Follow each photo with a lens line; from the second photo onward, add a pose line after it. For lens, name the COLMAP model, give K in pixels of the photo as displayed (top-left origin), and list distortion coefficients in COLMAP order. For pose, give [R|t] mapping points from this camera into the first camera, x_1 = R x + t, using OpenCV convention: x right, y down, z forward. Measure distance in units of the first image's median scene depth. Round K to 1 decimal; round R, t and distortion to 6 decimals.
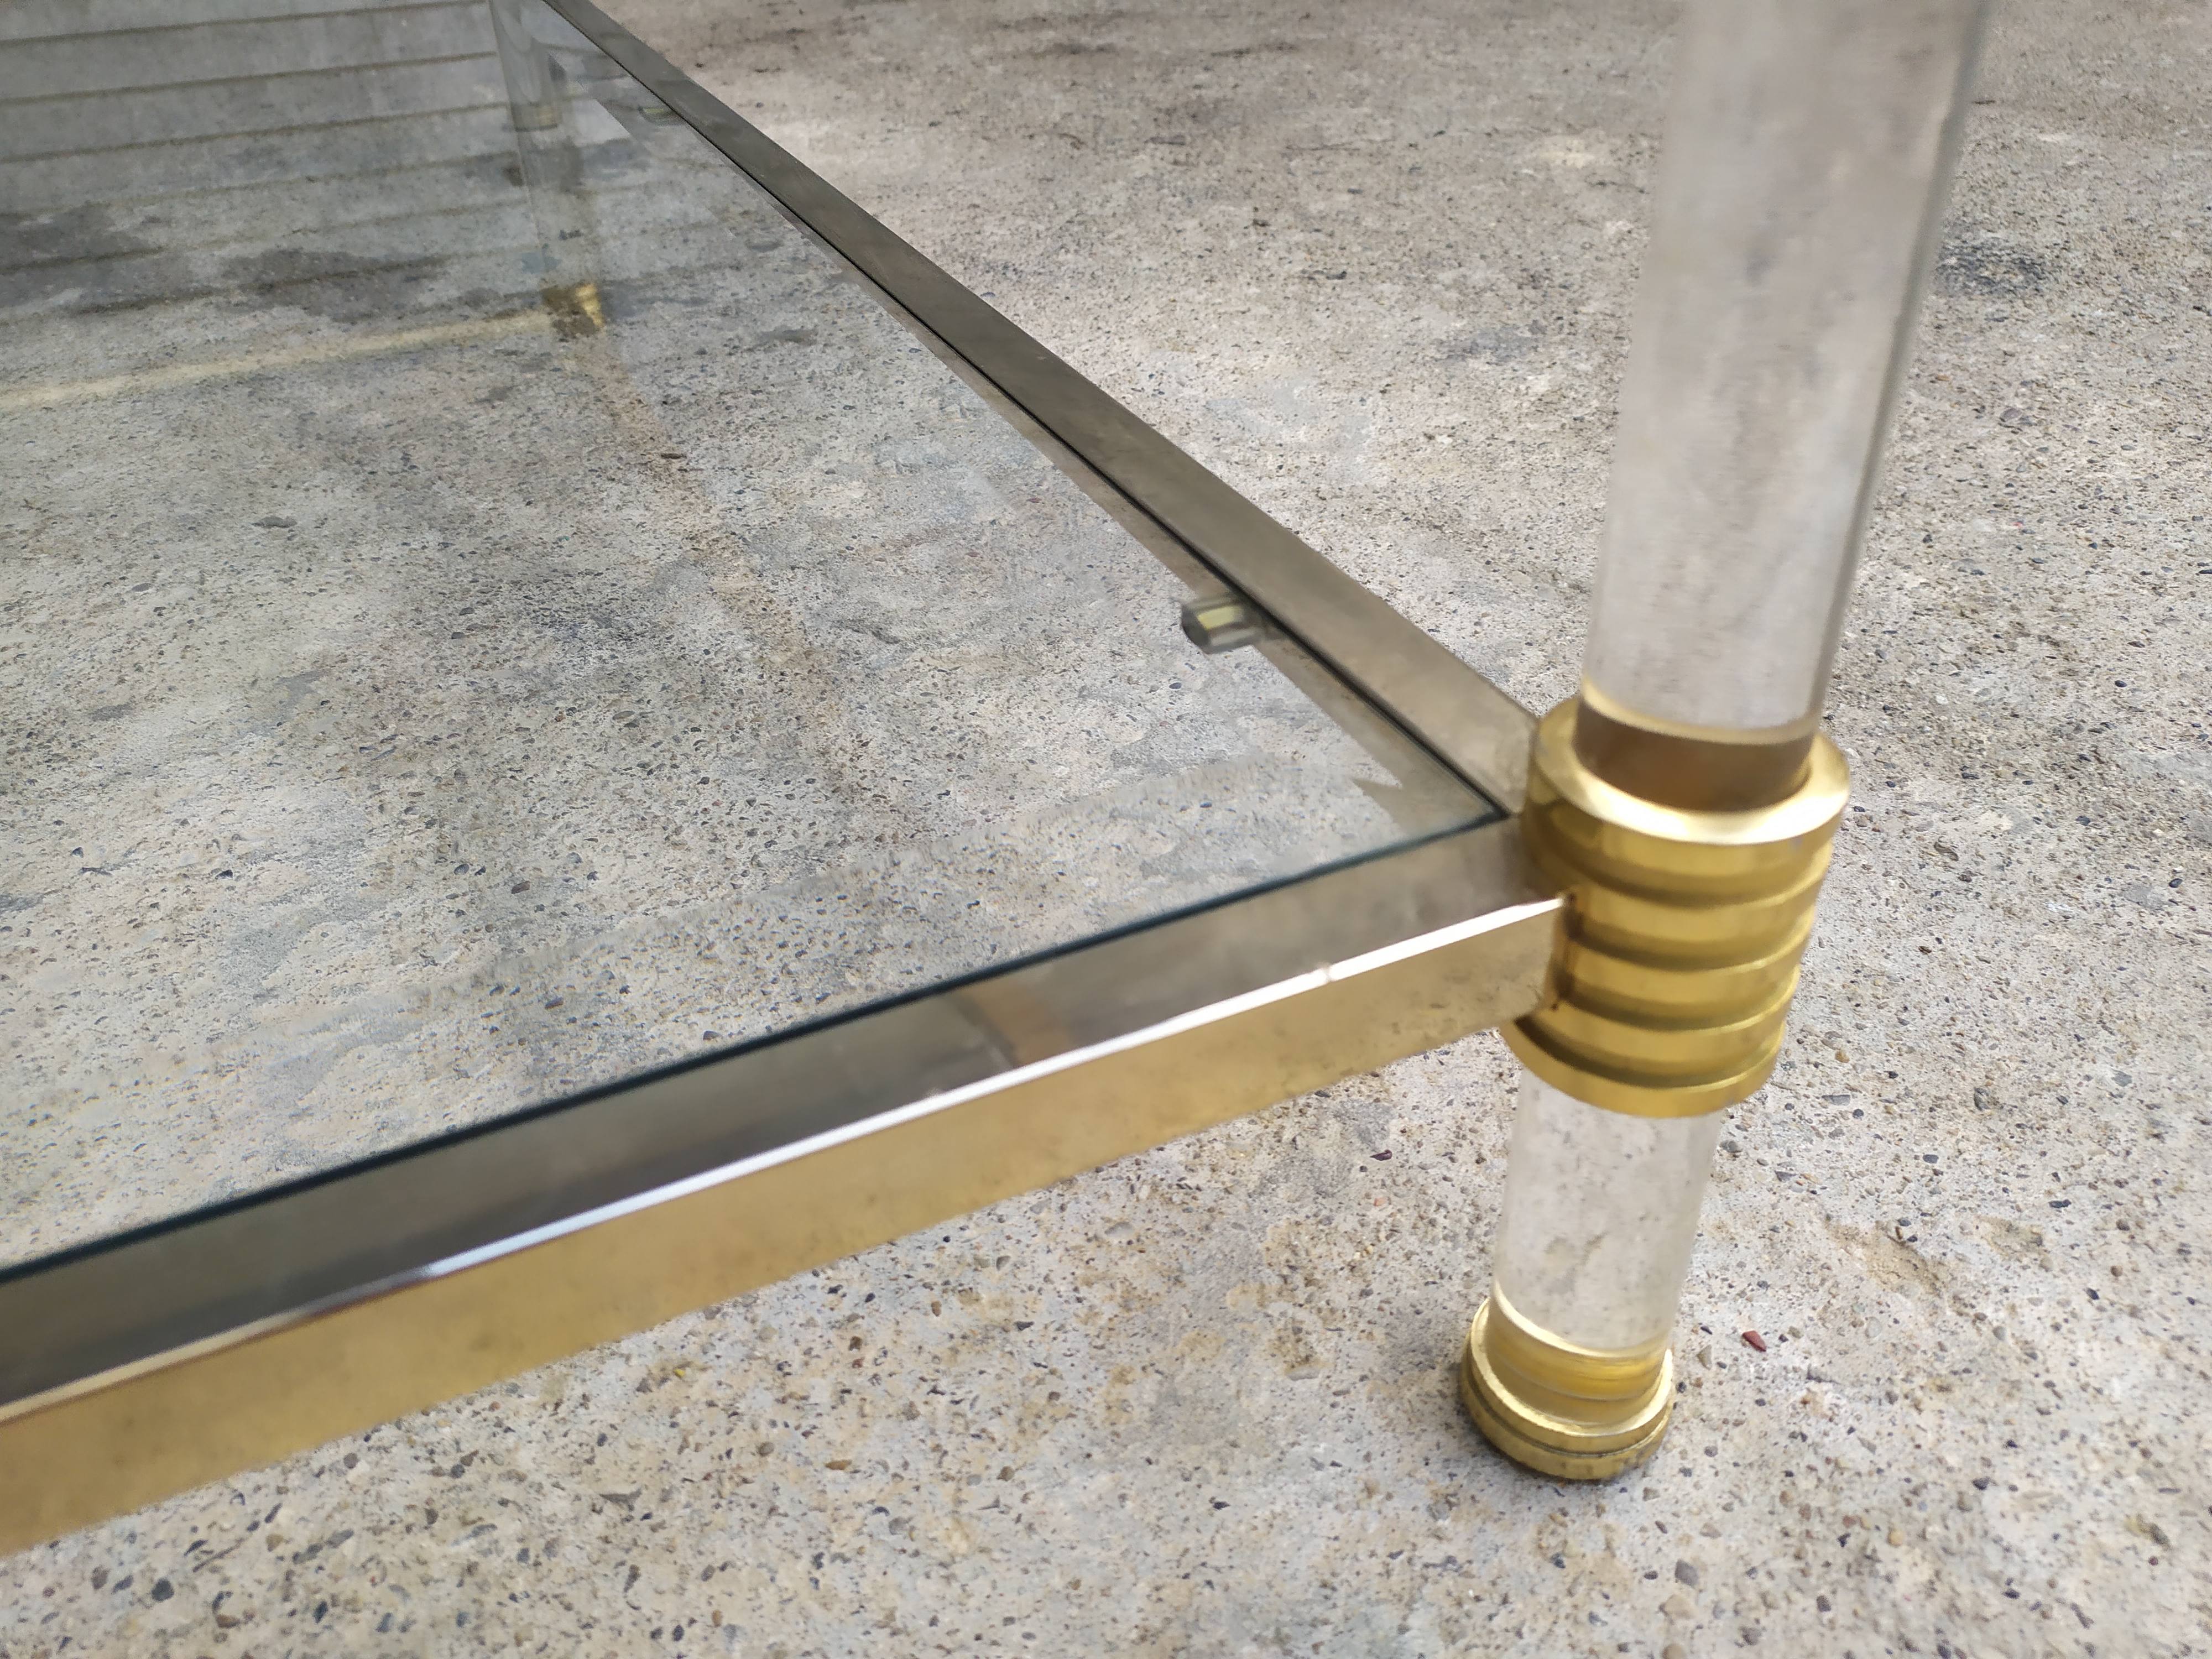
lens RADIAL K [[1674.2, 0, 1121.8], [0, 1674.2, 847.3], [0, 0, 1]] dist [0.058862, -0.065866]
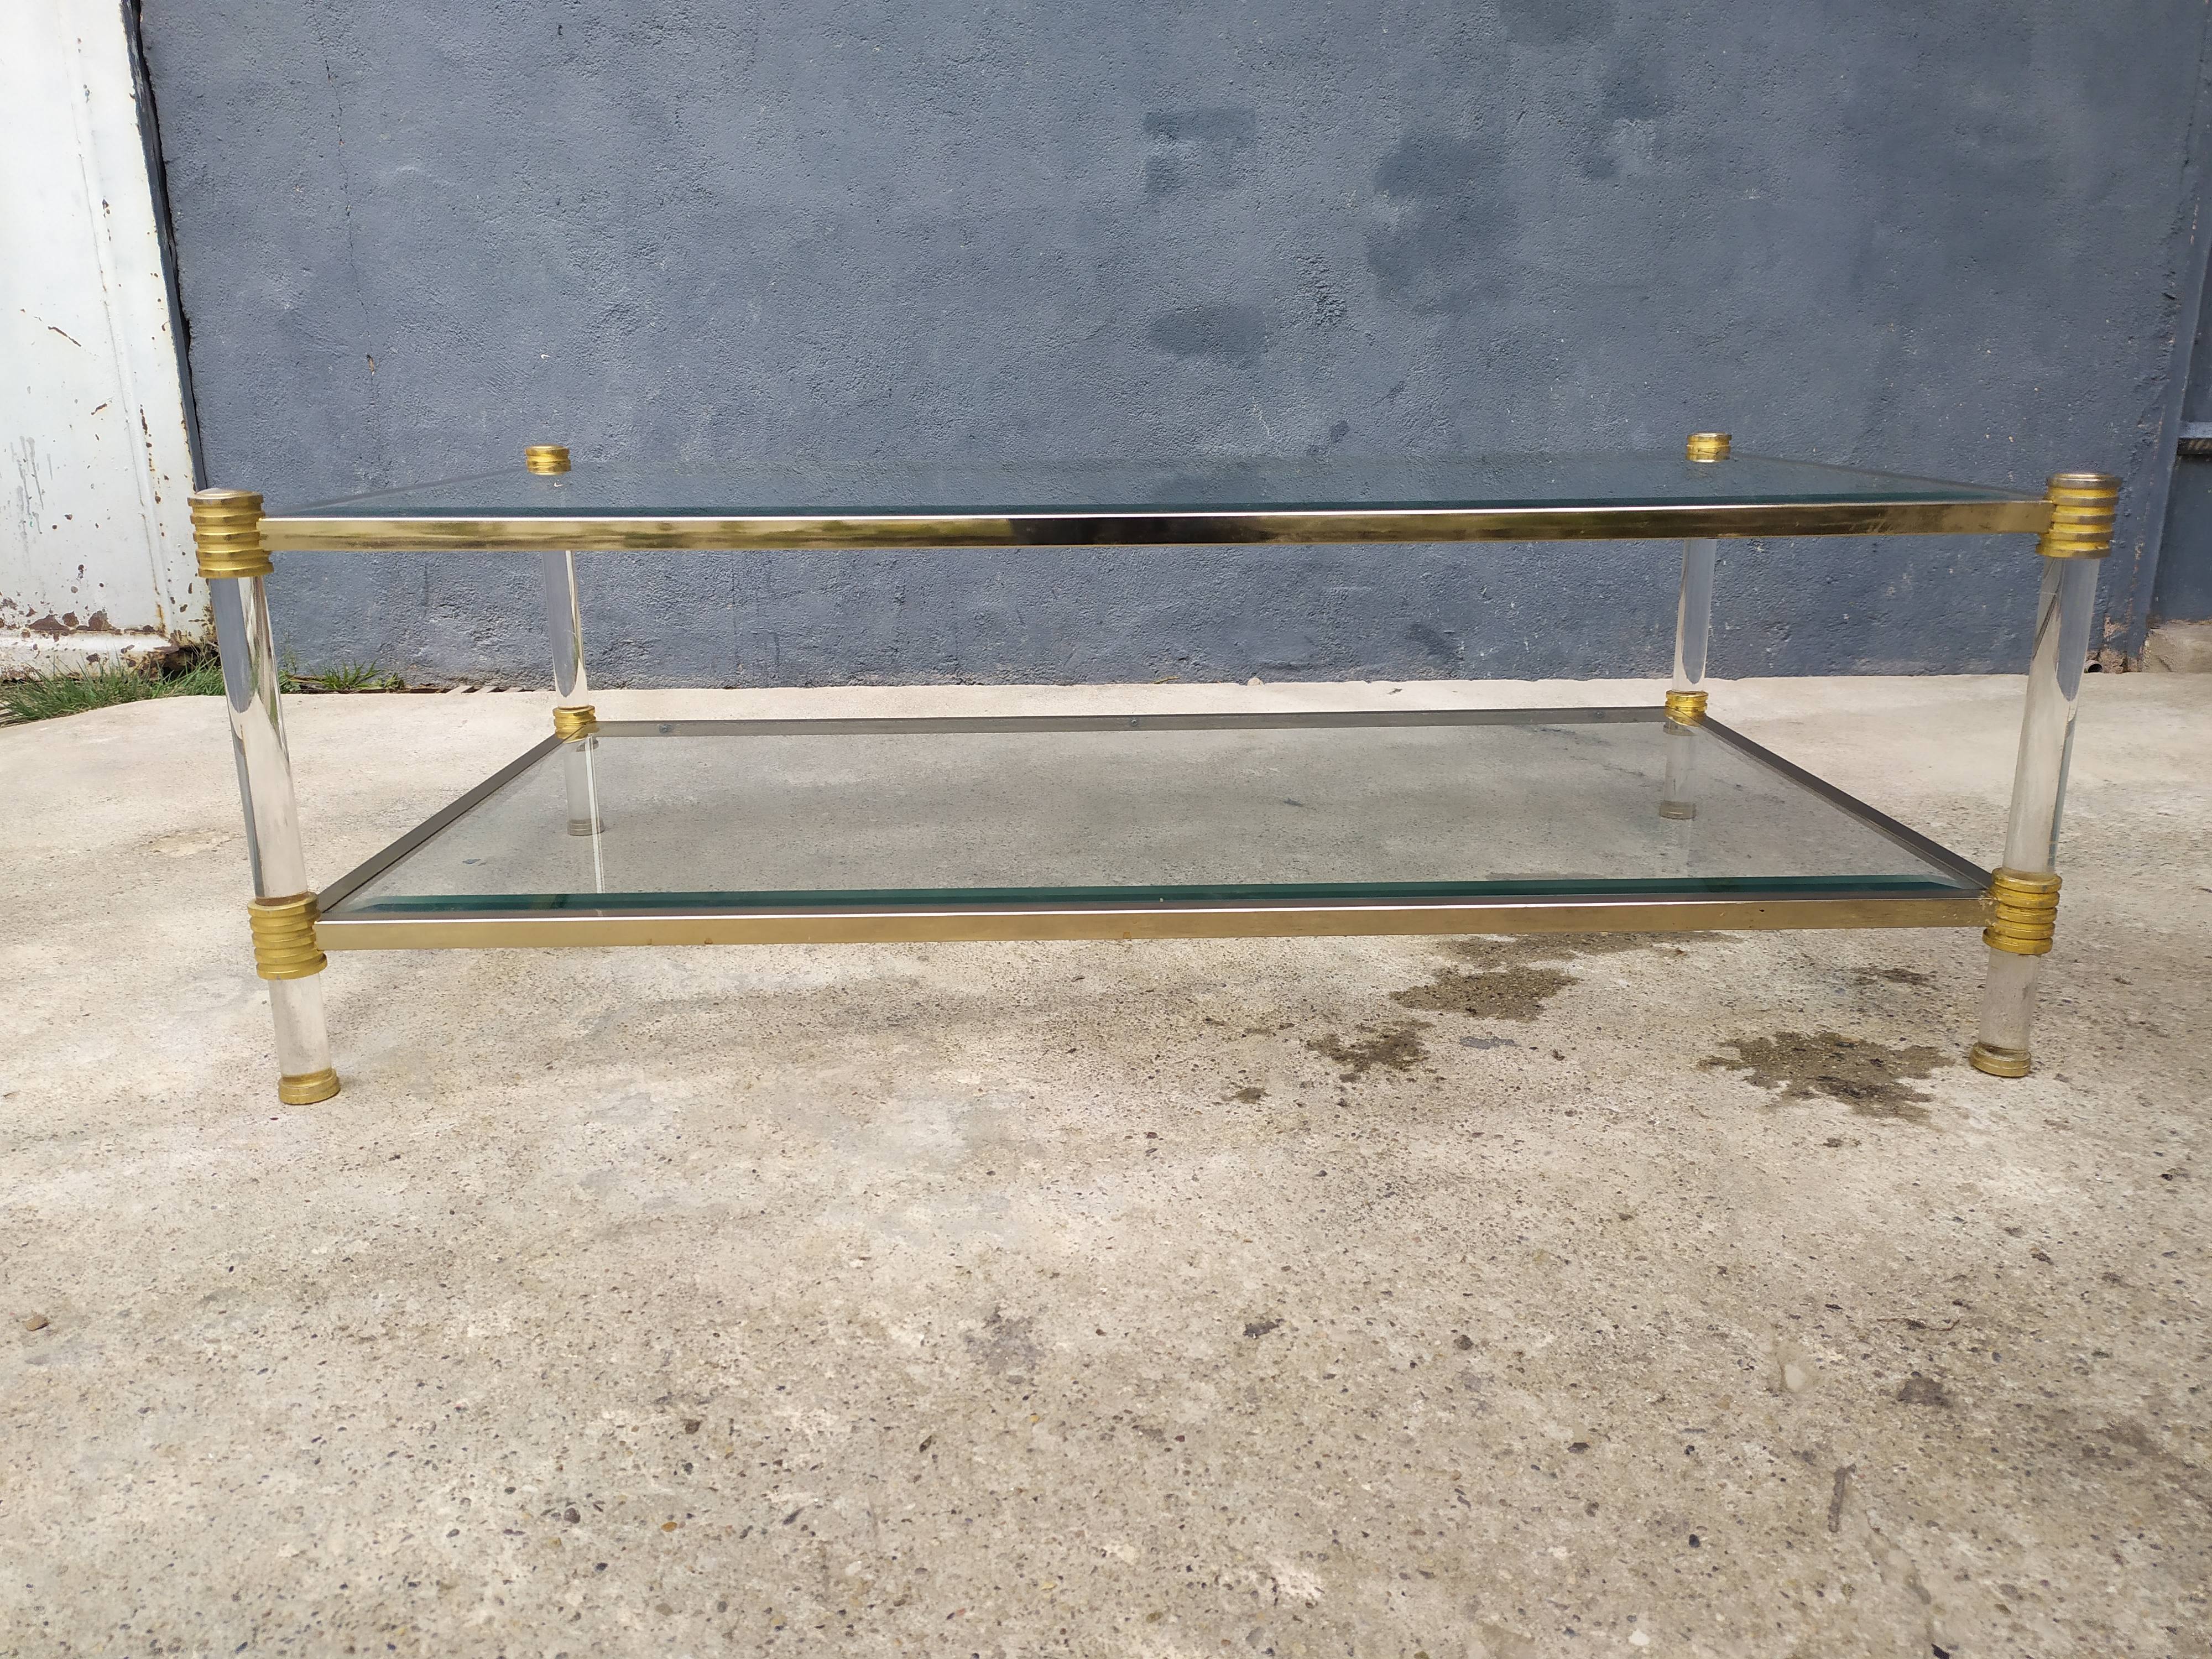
lens RADIAL K [[1674.2, 0, 1122.4], [0, 1674.2, 798.0], [0, 0, 1]] dist [0.058862, -0.065866]
pose [[-0.395581, 0.256412, -0.881912, 1.510138], [-0.515560, 0.732677, 0.444277, -1.541312], [0.760075, 0.630426, -0.157638, 1.432648]]
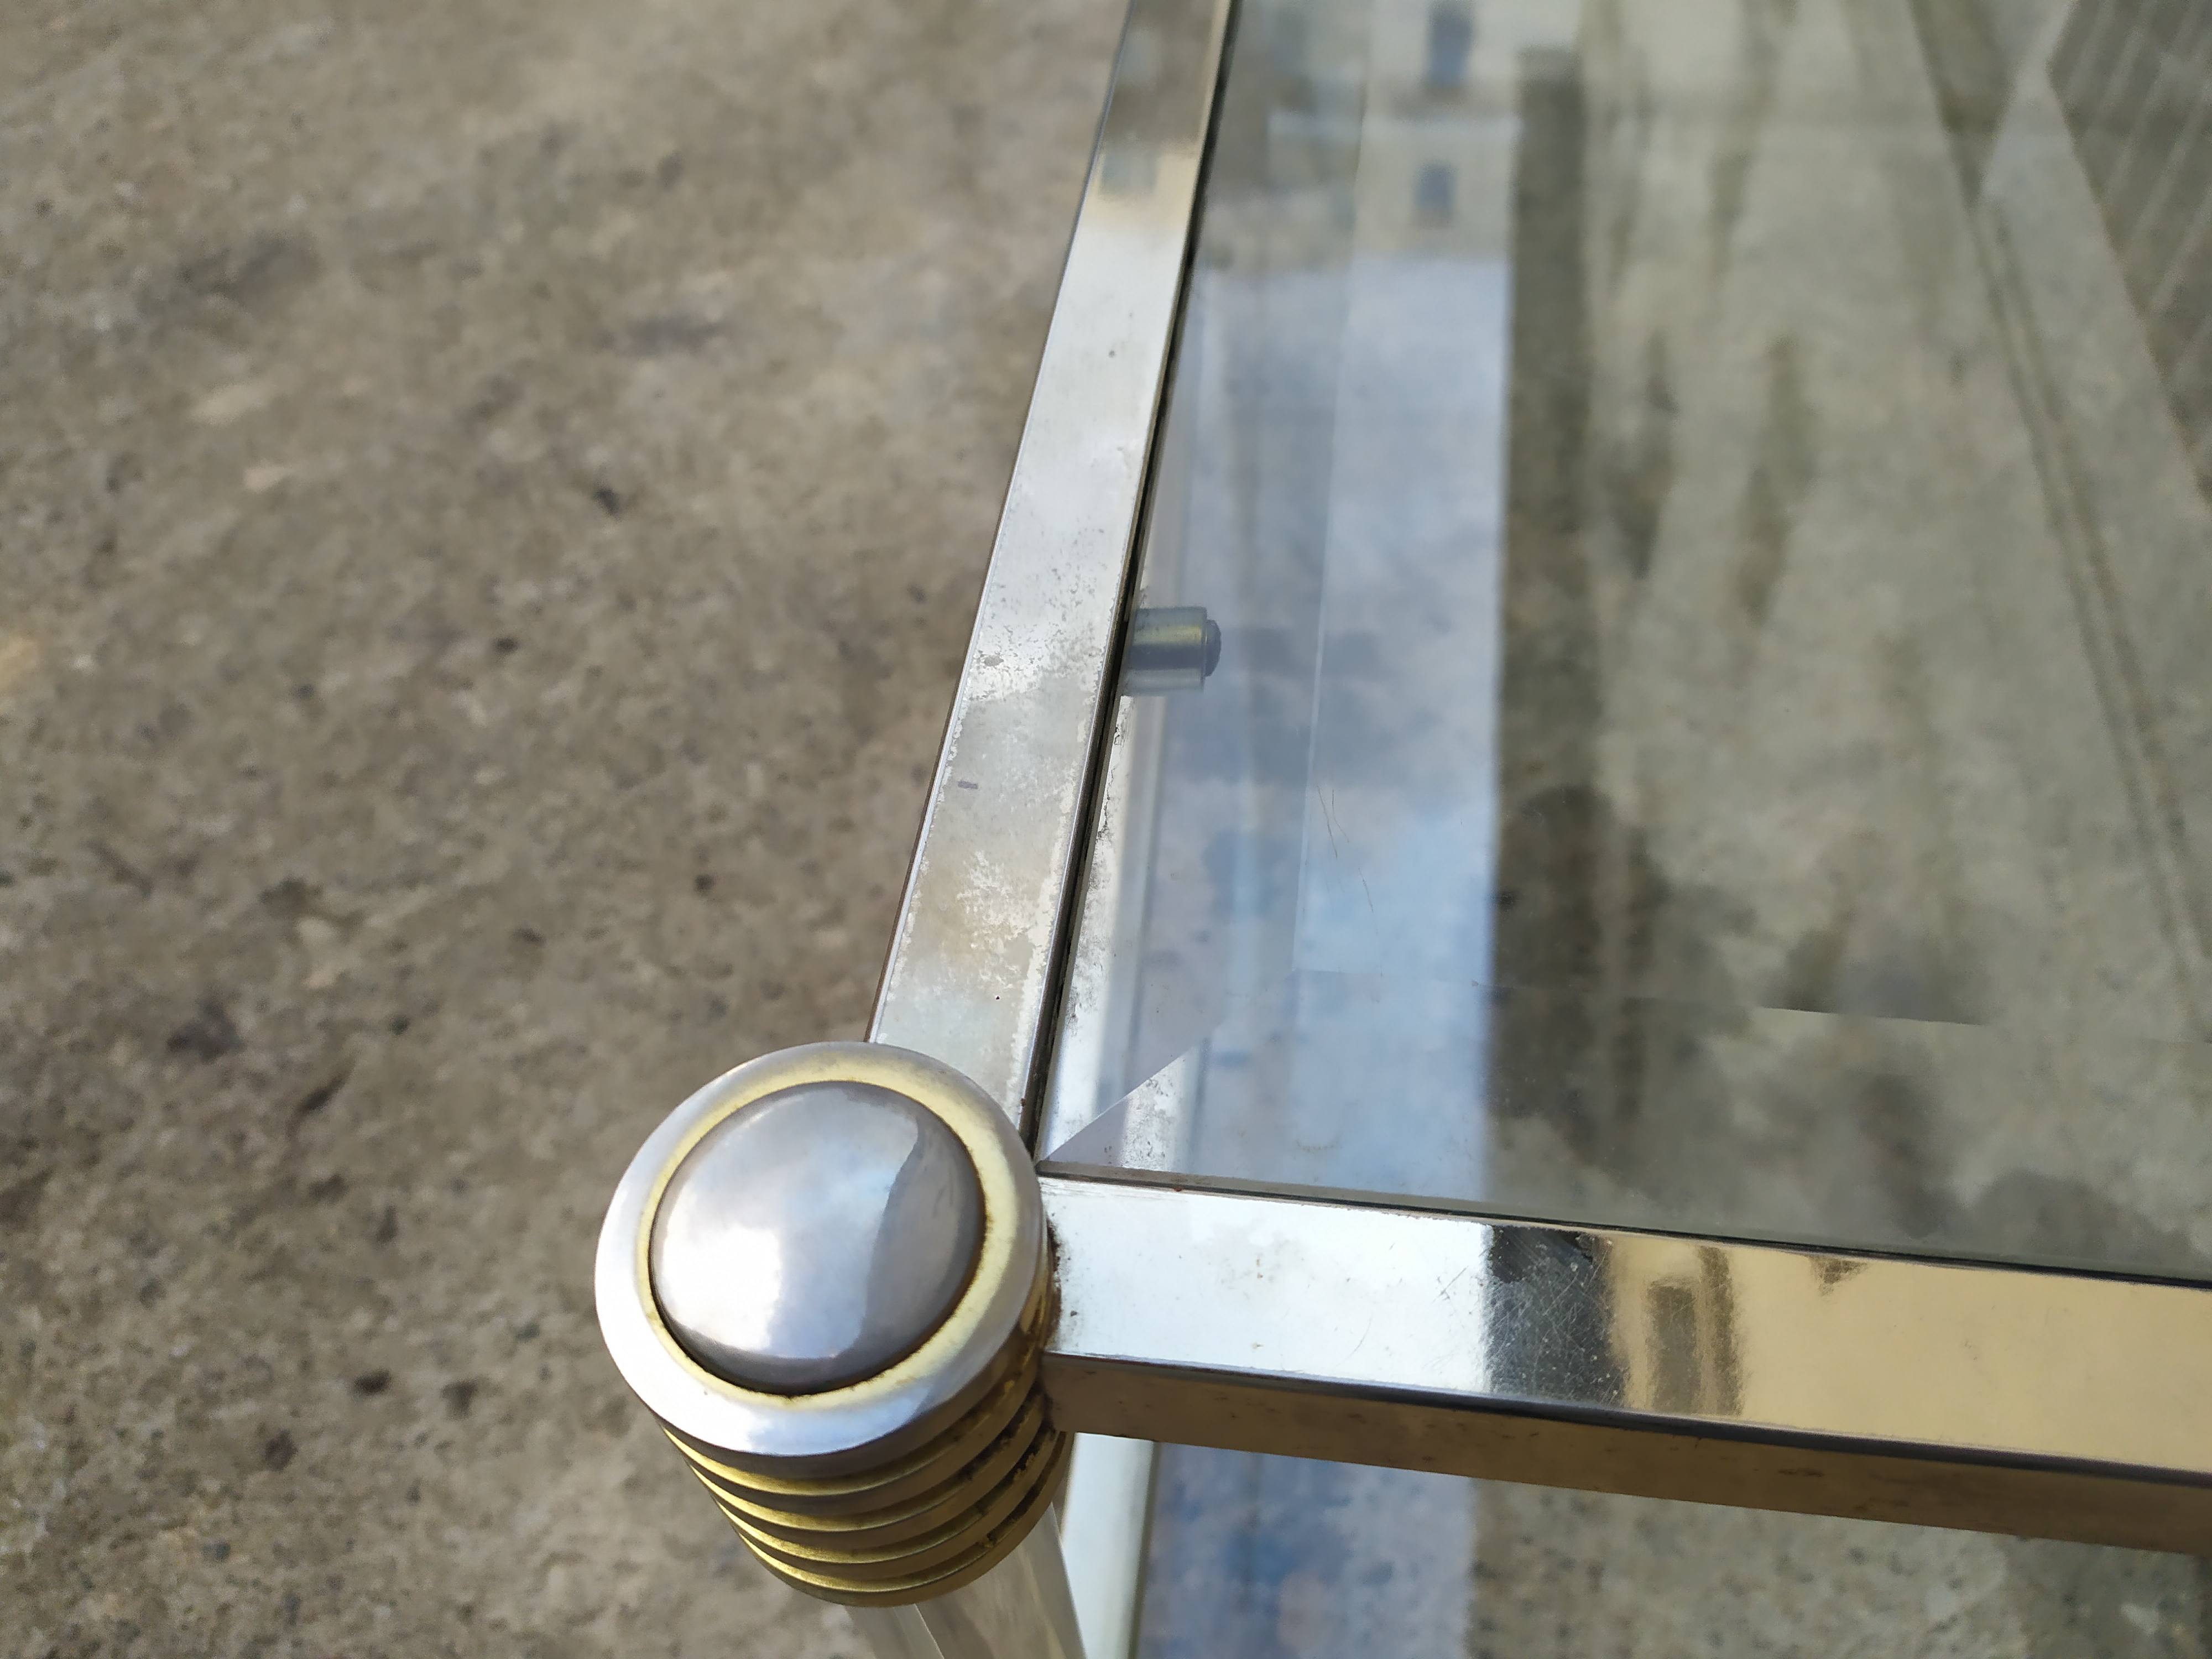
lens RADIAL K [[1674.2, 0, 1087.8], [0, 1674.2, 894.9], [0, 0, 1]] dist [0.058862, -0.065866]
pose [[-0.836090, -0.391055, 0.384746, -0.879276], [0.379385, 0.094419, 0.920408, -1.730986], [-0.396258, 0.915511, 0.069418, 1.644388]]
